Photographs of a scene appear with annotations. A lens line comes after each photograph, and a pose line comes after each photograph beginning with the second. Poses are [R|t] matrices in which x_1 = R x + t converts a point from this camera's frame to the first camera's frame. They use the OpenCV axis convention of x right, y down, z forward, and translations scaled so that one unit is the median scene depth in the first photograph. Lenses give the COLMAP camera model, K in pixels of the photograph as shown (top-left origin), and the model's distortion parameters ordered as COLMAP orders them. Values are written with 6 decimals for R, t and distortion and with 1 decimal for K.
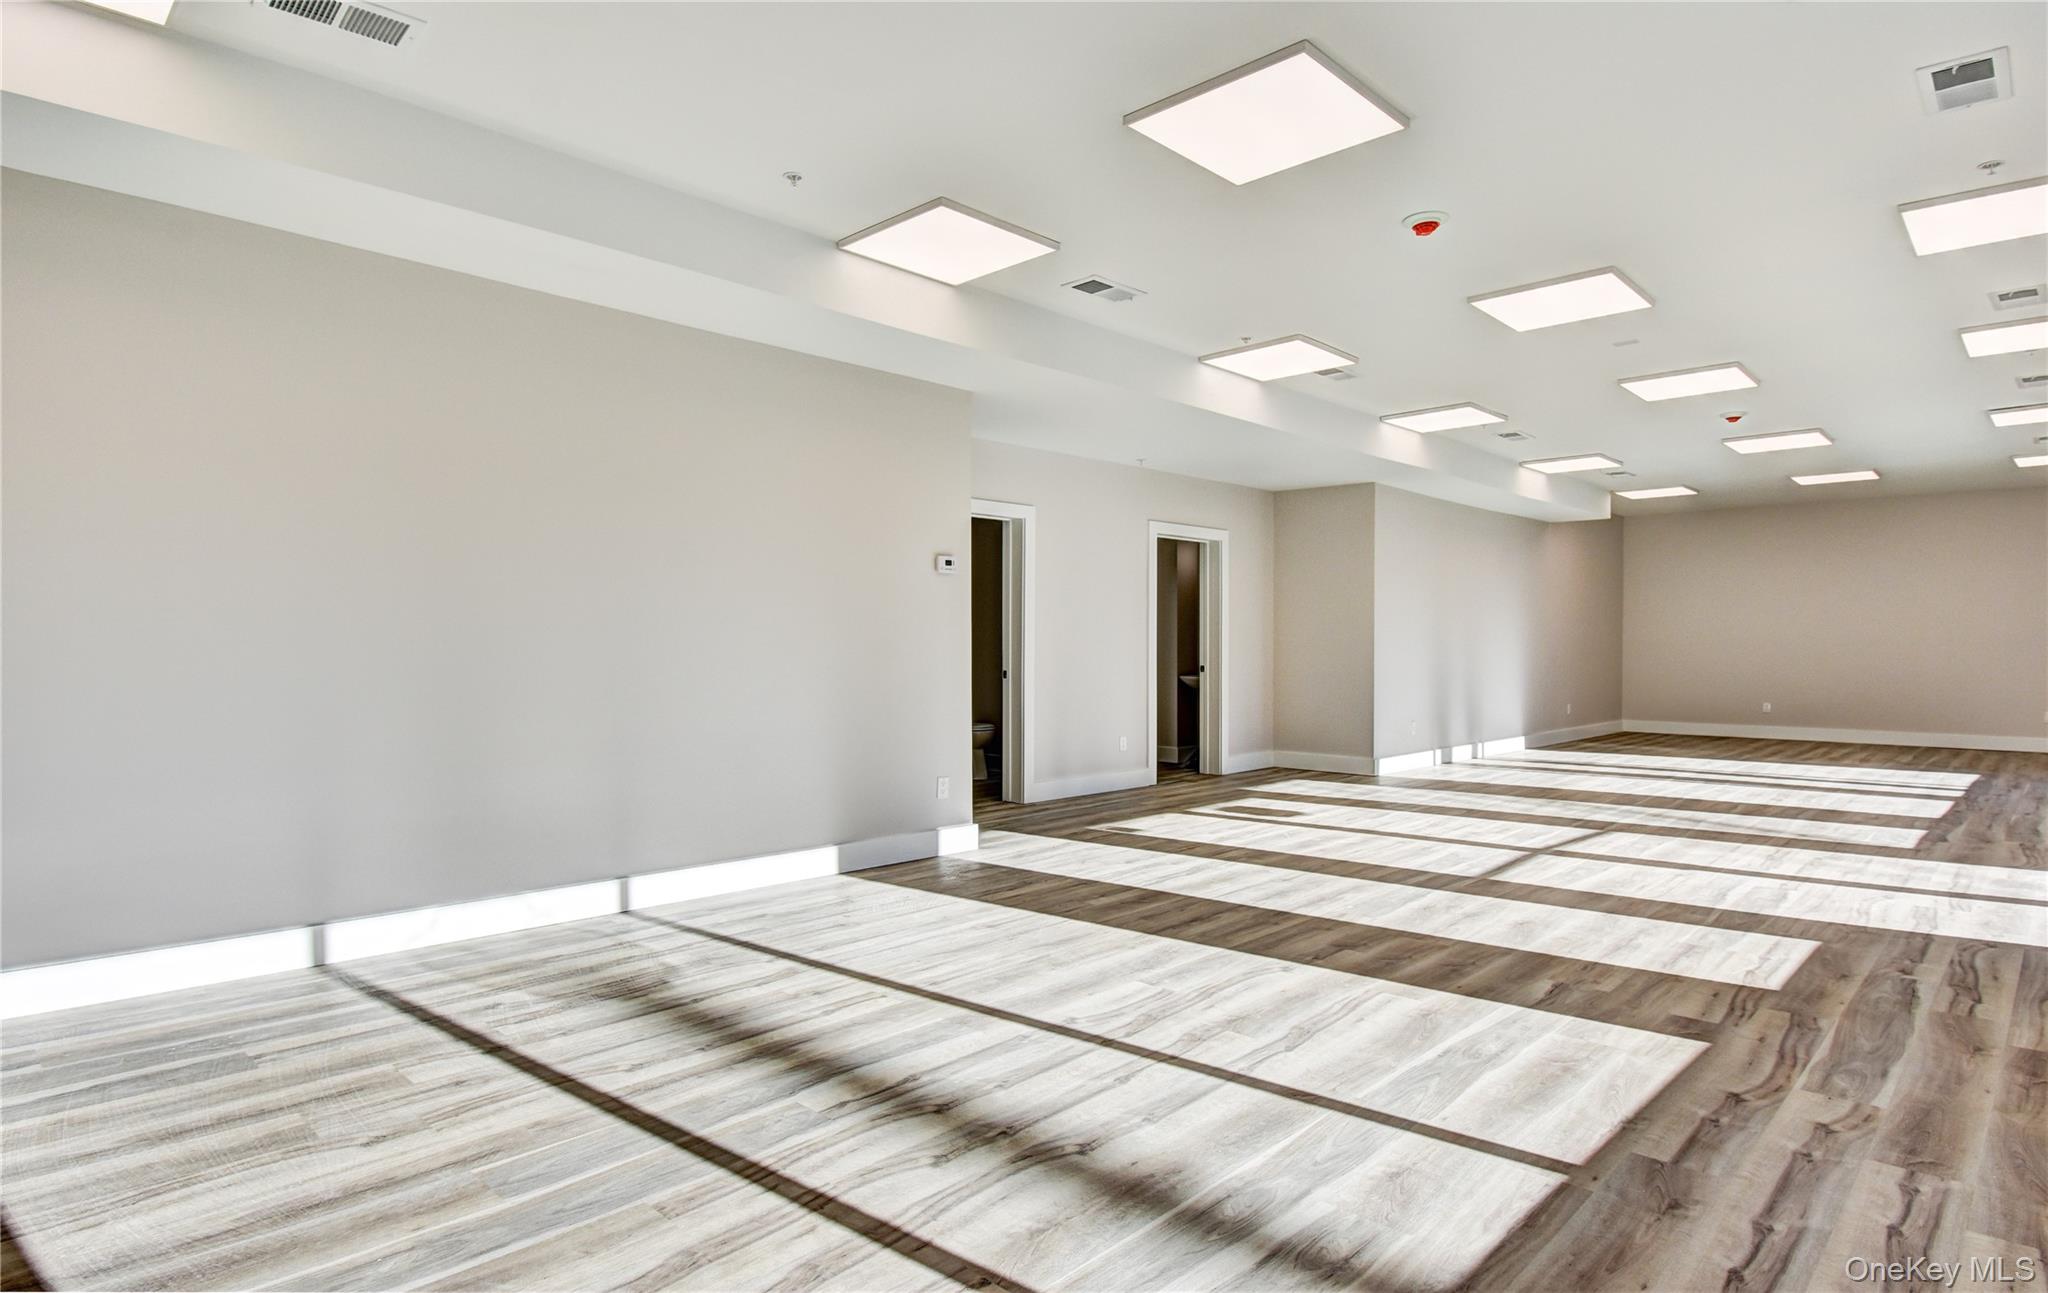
lens RADIAL K [[1107.4, 0, 1041.0], [0, 1107.4, 648.9], [0, 0, 1]] dist [0.004120, -0.015159]
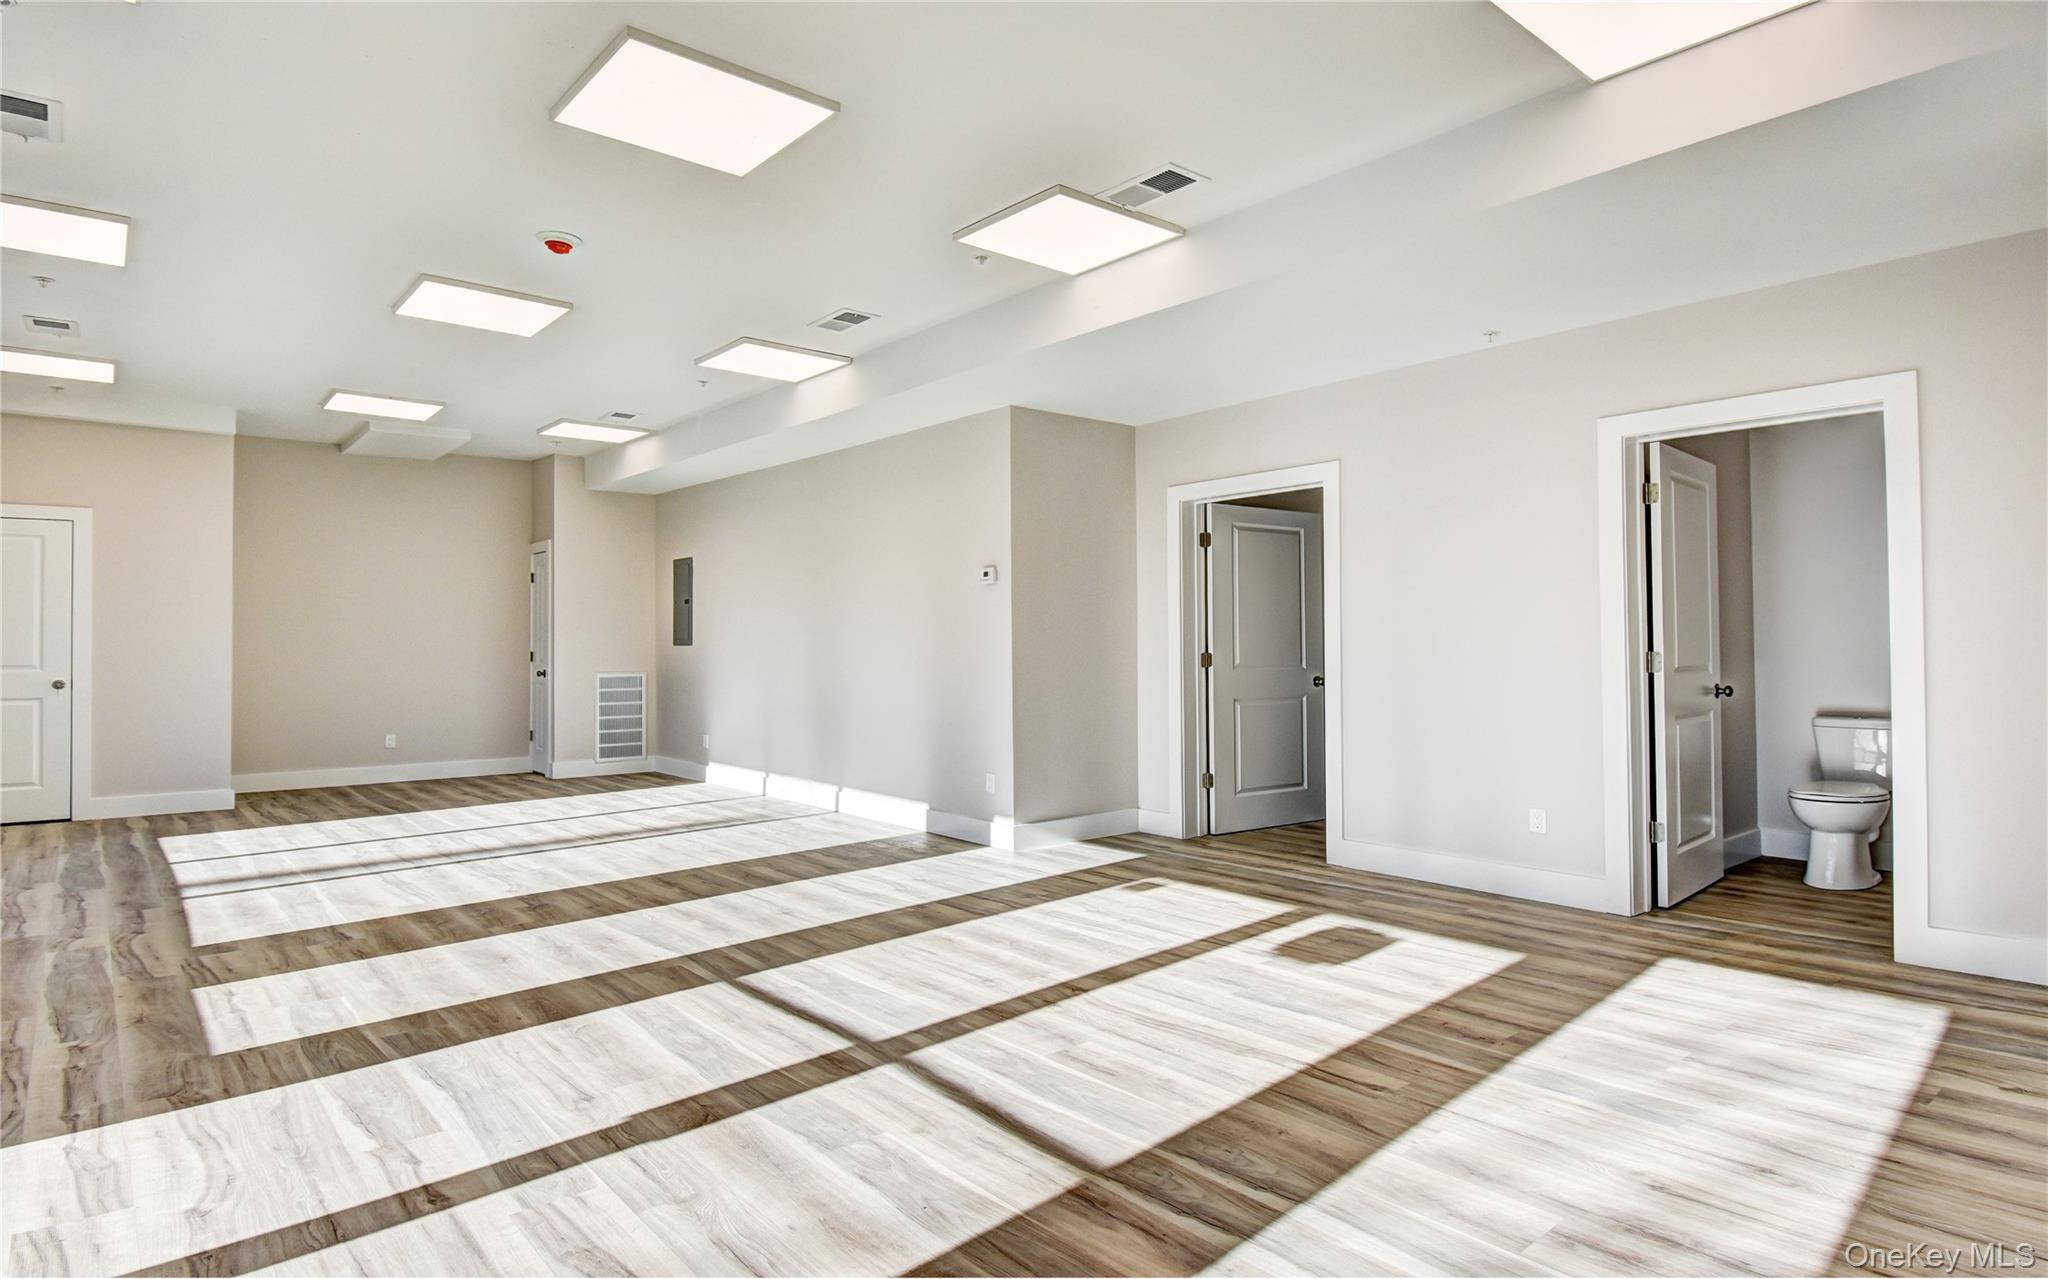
lens RADIAL K [[1107.4, 0, 1042.8], [0, 1107.4, 626.5], [0, 0, 1]] dist [0.004120, -0.015159]
pose [[-0.095829, -0.006700, -0.995375, 1.506411], [-0.003031, 0.999975, -0.006439, -0.028171], [0.995393, 0.002400, -0.095847, 1.761834]]
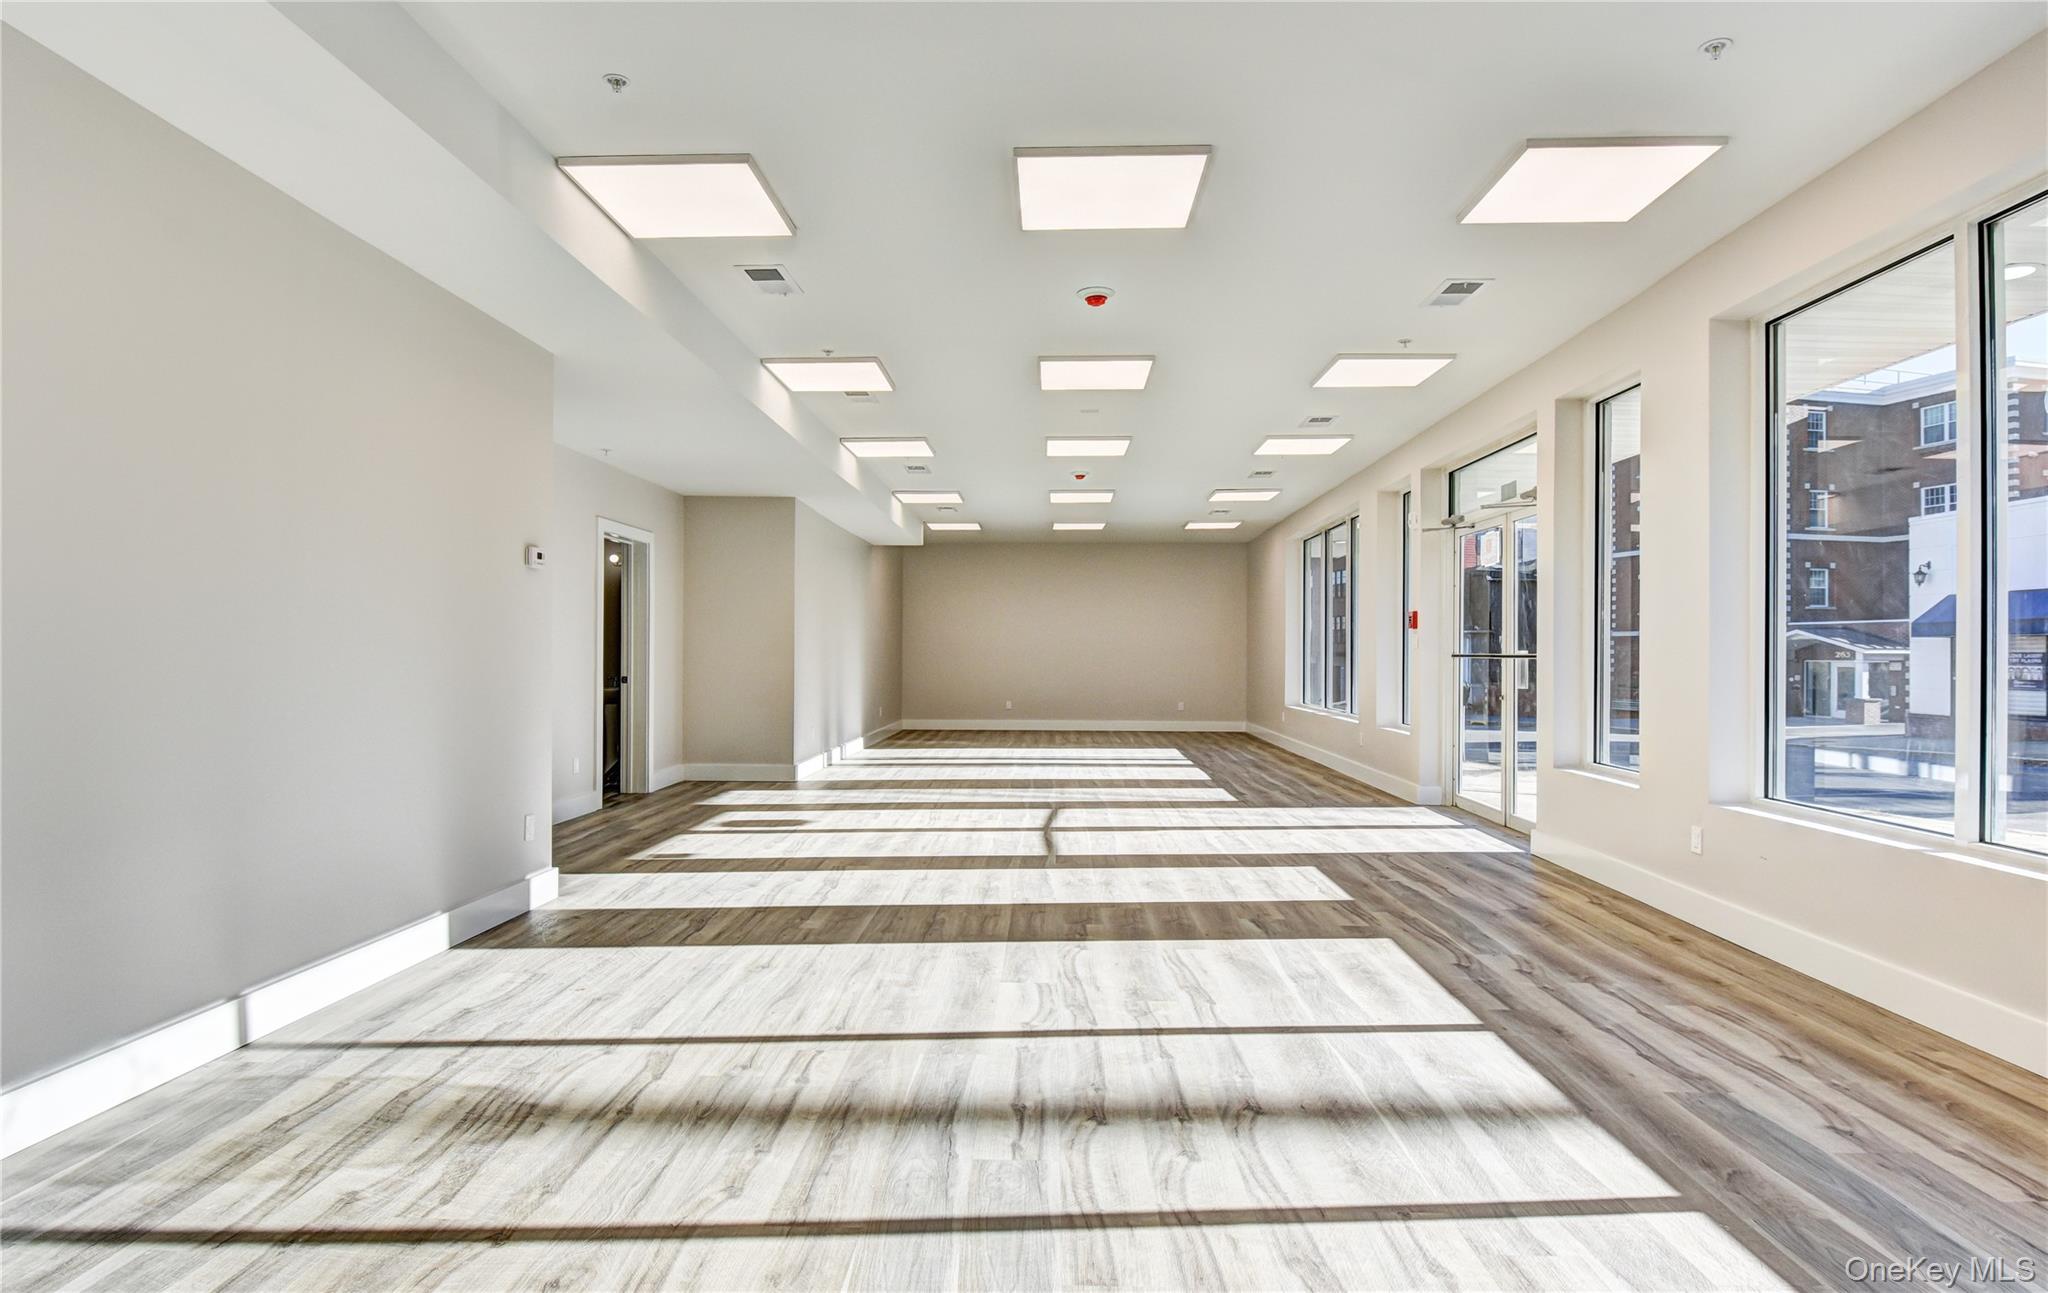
lens RADIAL K [[1107.4, 0, 1037.8], [0, 1107.4, 649.7], [0, 0, 1]] dist [0.004120, -0.015159]
pose [[0.747729, 0.004017, 0.663992, -0.538019], [0.000596, 0.999977, -0.006721, -0.002632], [-0.664004, 0.005421, 0.747710, 0.190707]]
